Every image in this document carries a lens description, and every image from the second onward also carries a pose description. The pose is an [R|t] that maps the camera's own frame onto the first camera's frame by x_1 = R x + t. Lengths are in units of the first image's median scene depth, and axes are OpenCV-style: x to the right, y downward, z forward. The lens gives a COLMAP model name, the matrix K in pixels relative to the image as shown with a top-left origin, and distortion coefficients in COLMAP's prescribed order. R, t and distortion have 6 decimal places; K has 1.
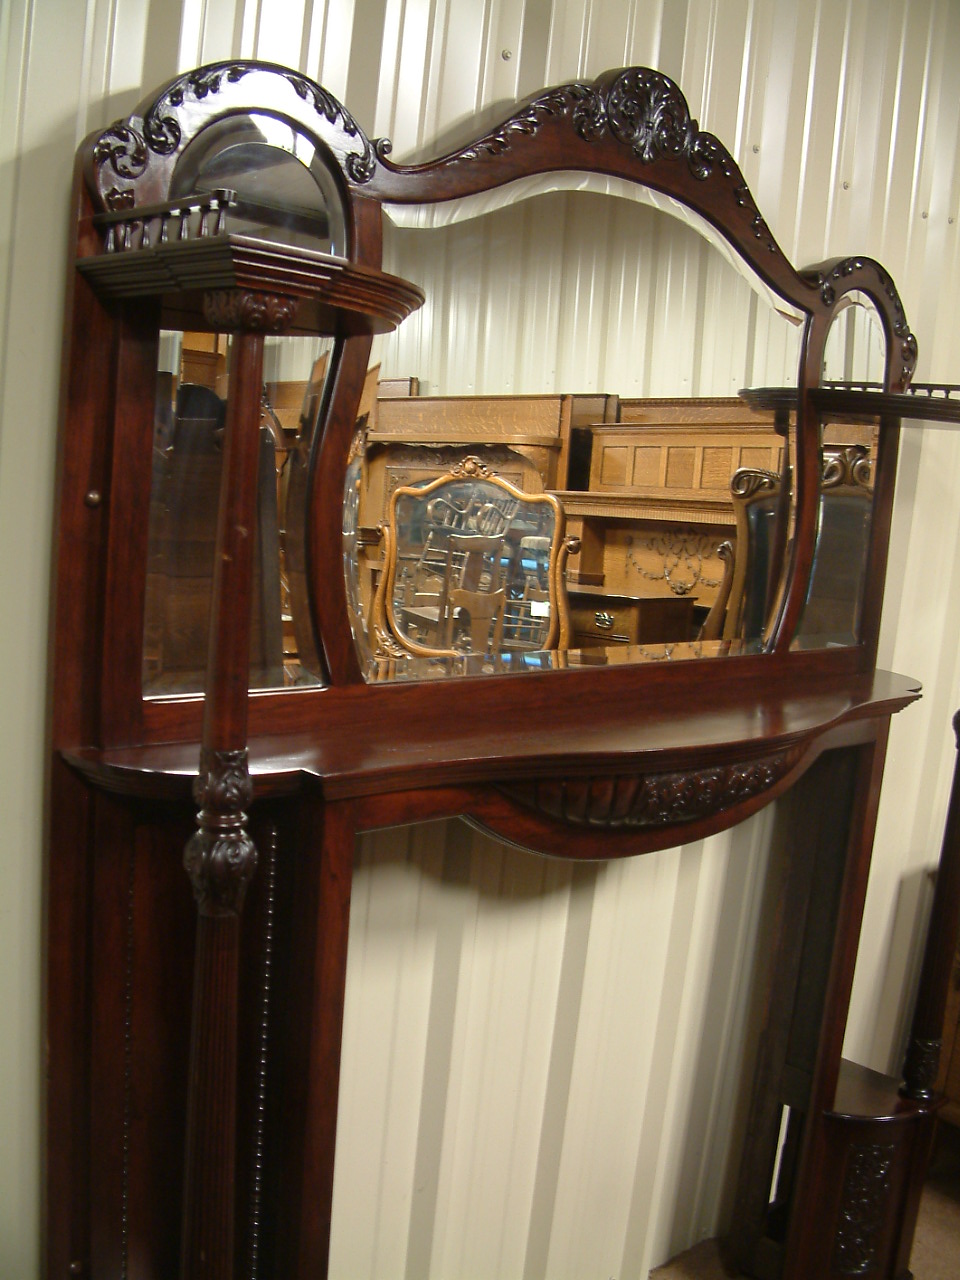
lens RADIAL K [[1343.0, 0, 484.4], [0, 1343.0, 630.0], [0, 0, 1]] dist [-0.178649, 0.000000]
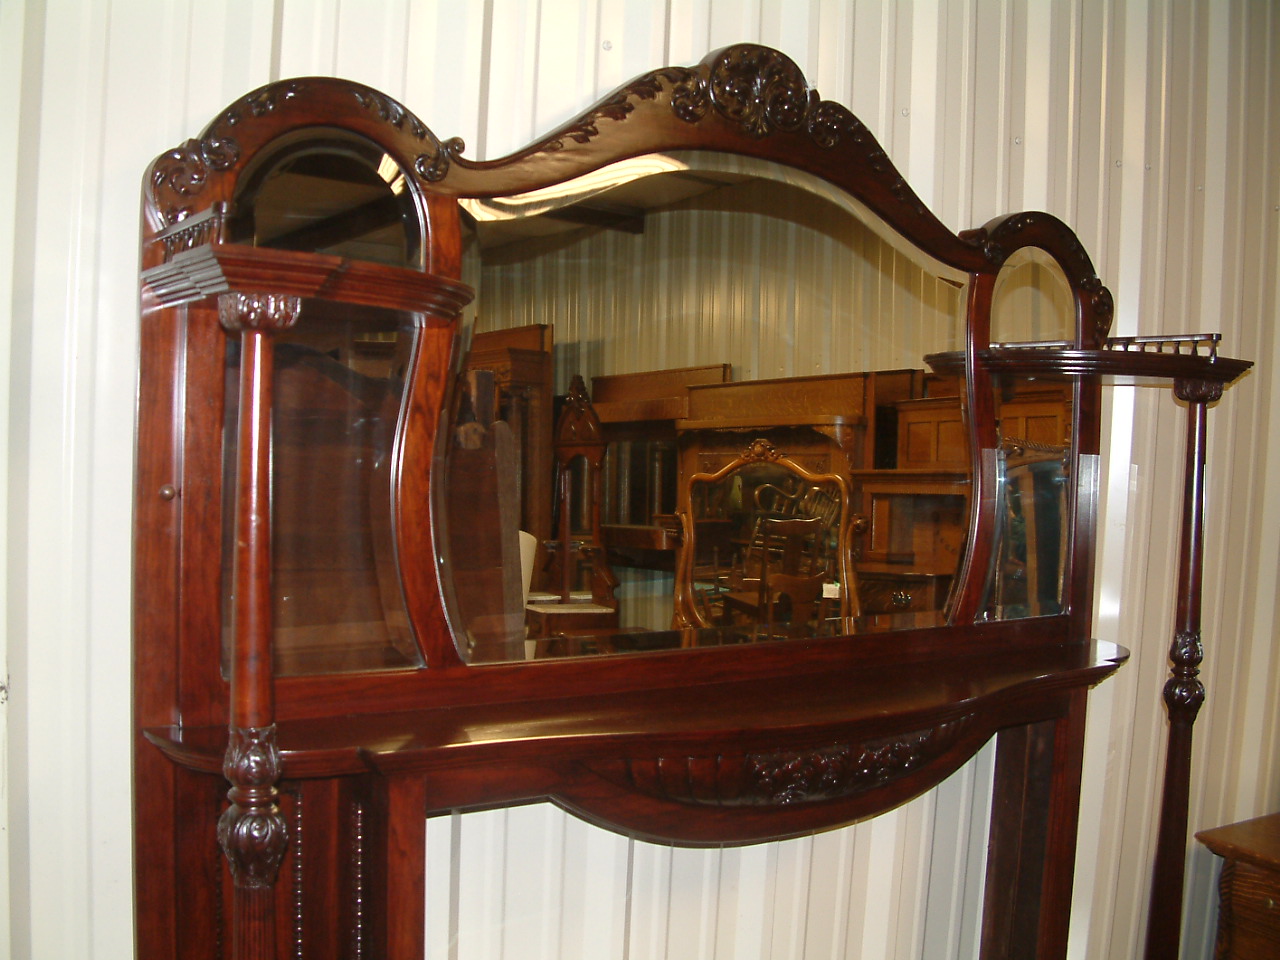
lens RADIAL K [[1343.0, 0, 635.5], [0, 1343.0, 478.4], [0, 0, 1]] dist [-0.178649, 0.000000]
pose [[0.984463, -0.043586, -0.170094, 0.163550], [0.025689, 0.994030, -0.106038, 0.007293], [0.173700, 0.100021, 0.979706, 0.011214]]
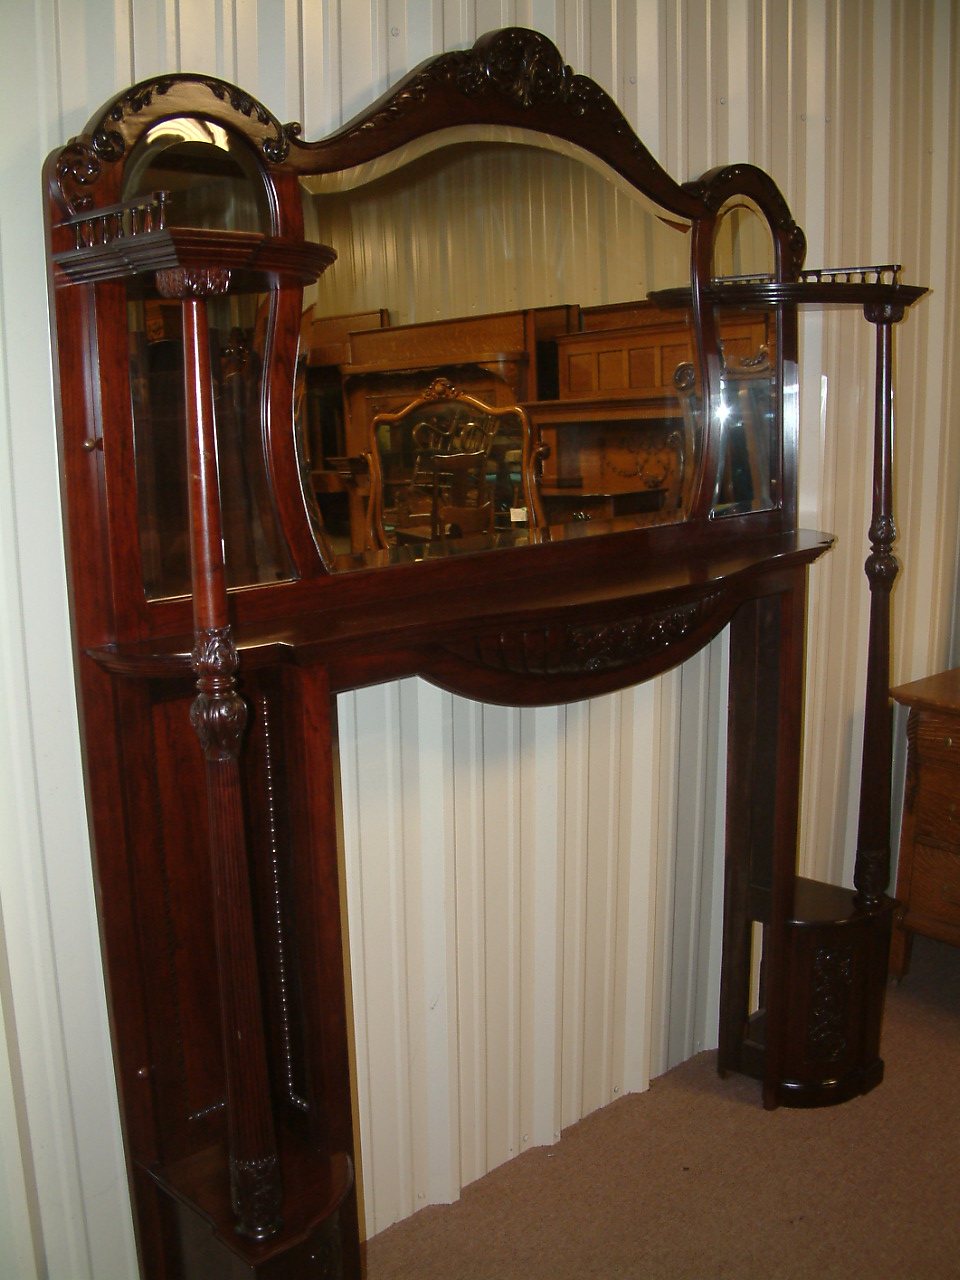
lens RADIAL K [[1343.0, 0, 486.0], [0, 1343.0, 632.1], [0, 0, 1]] dist [-0.178649, 0.000000]
pose [[0.994425, -0.104615, -0.013232, 0.046500], [0.105219, 0.992692, 0.059095, 0.025879], [0.006953, -0.060158, 0.998165, -0.154575]]
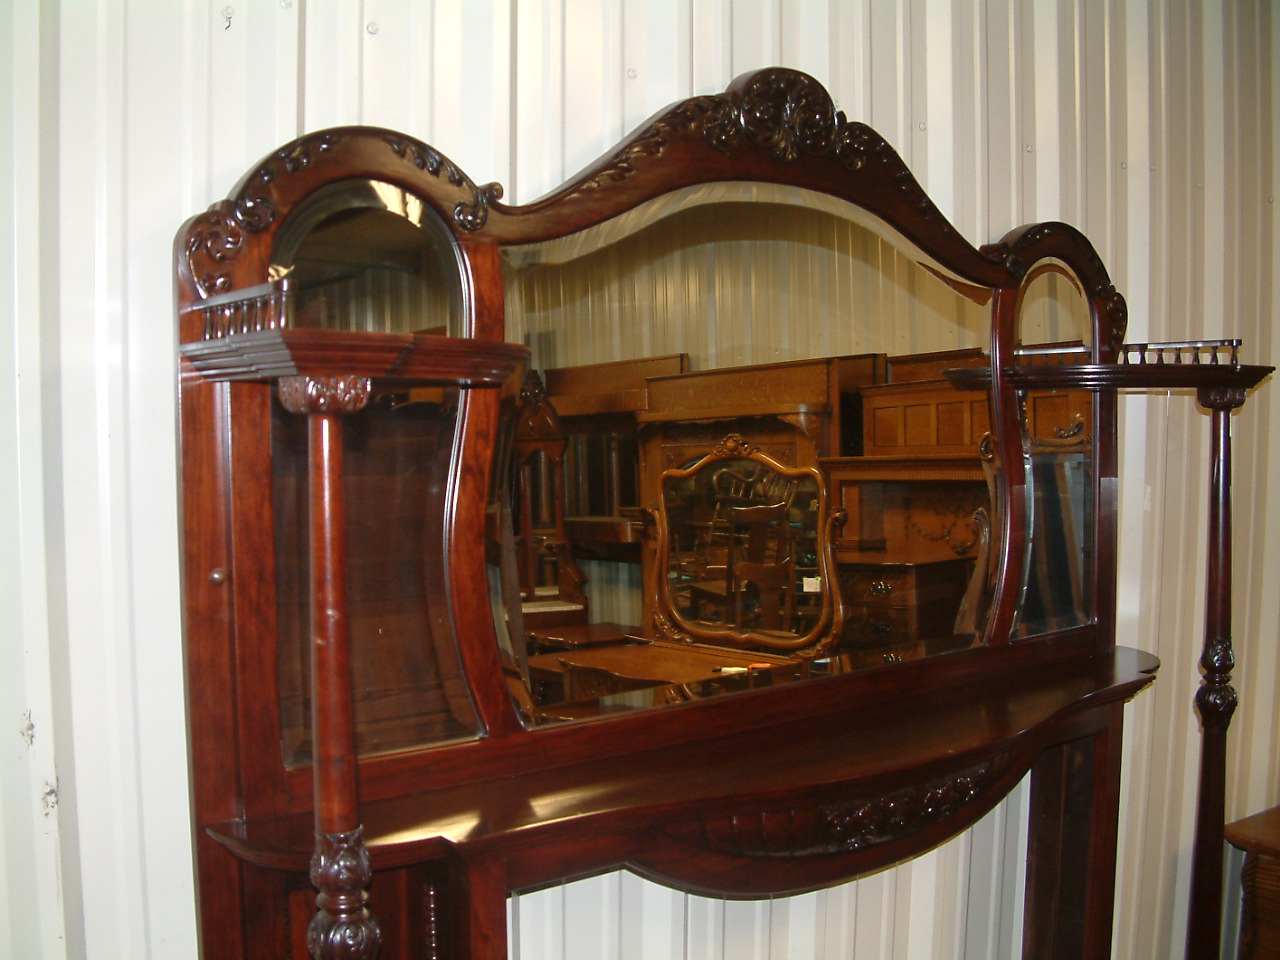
lens RADIAL K [[1343.0, 0, 632.9], [0, 1343.0, 474.4], [0, 0, 1]] dist [-0.178649, 0.000000]
pose [[0.988530, -0.084053, -0.125477, 0.096023], [0.073097, 0.993300, -0.089506, -0.040192], [0.132159, 0.079308, 0.988051, 0.021539]]
